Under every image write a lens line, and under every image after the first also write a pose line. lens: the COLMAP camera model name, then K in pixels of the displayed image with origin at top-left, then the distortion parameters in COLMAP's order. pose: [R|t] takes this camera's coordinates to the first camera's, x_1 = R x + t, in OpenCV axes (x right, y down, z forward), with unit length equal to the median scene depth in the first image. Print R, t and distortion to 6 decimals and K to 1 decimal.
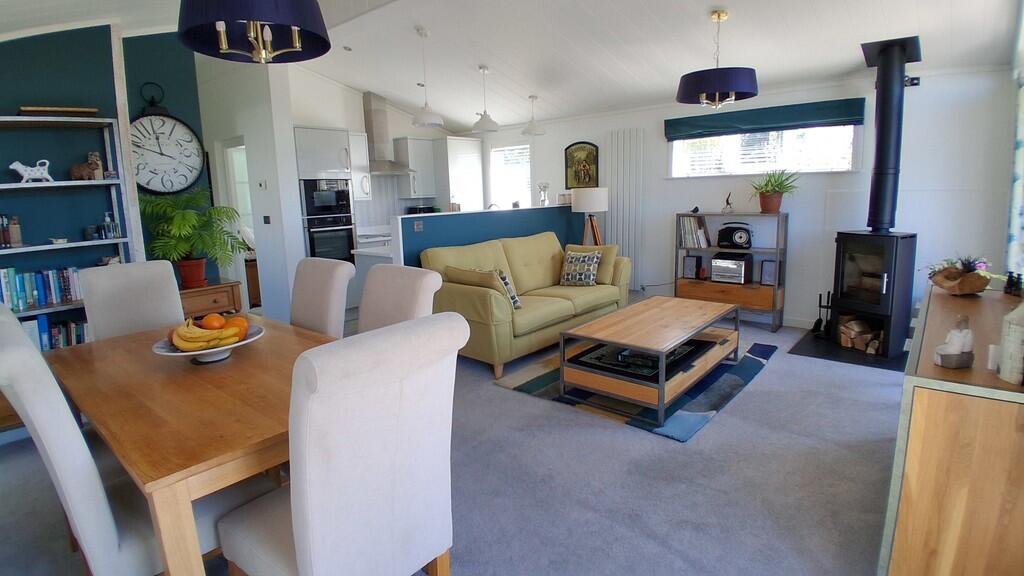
lens RADIAL K [[511.6, 0, 518.4], [0, 511.6, 270.9], [0, 0, 1]] dist [-0.001839, -0.044610]
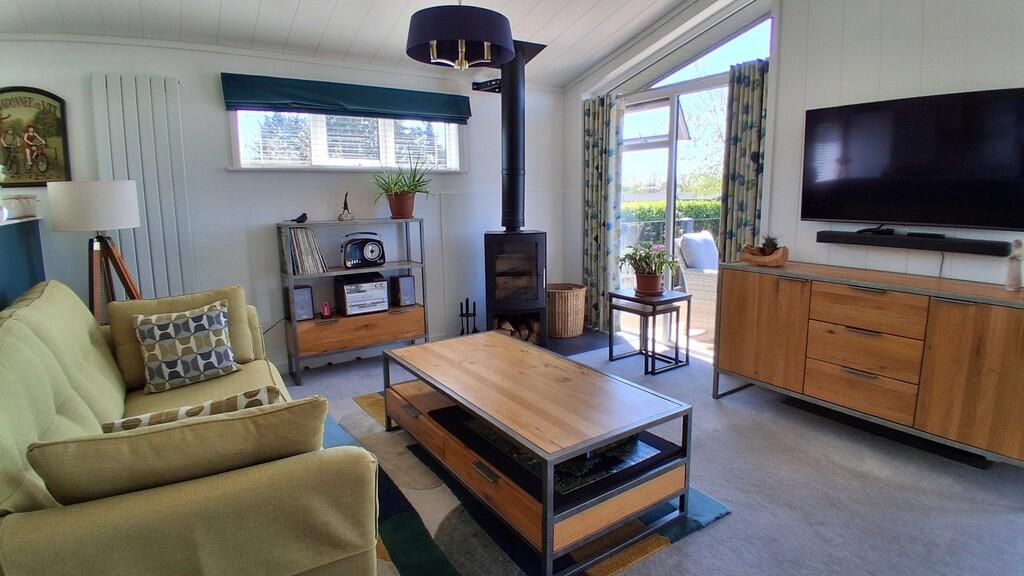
lens RADIAL K [[511.6, 0, 518.4], [0, 511.6, 270.9], [0, 0, 1]] dist [-0.001839, -0.044610]
pose [[0.260750, -0.117132, 0.958274, -0.245167], [0.153684, 0.984991, 0.078579, -0.063322], [-0.953095, 0.126782, 0.274838, 0.583974]]
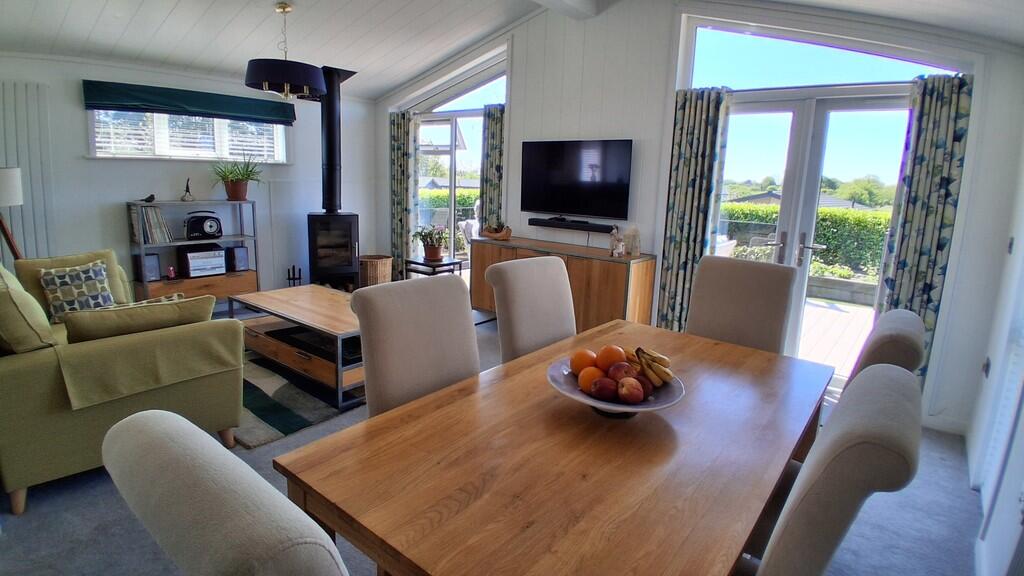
lens RADIAL K [[511.6, 0, 518.4], [0, 511.6, 270.9], [0, 0, 1]] dist [-0.001839, -0.044610]
pose [[-0.043434, -0.149340, 0.987832, -0.539934], [0.119184, 0.980929, 0.153537, -0.061428], [-0.991922, 0.124403, -0.024807, 0.463890]]
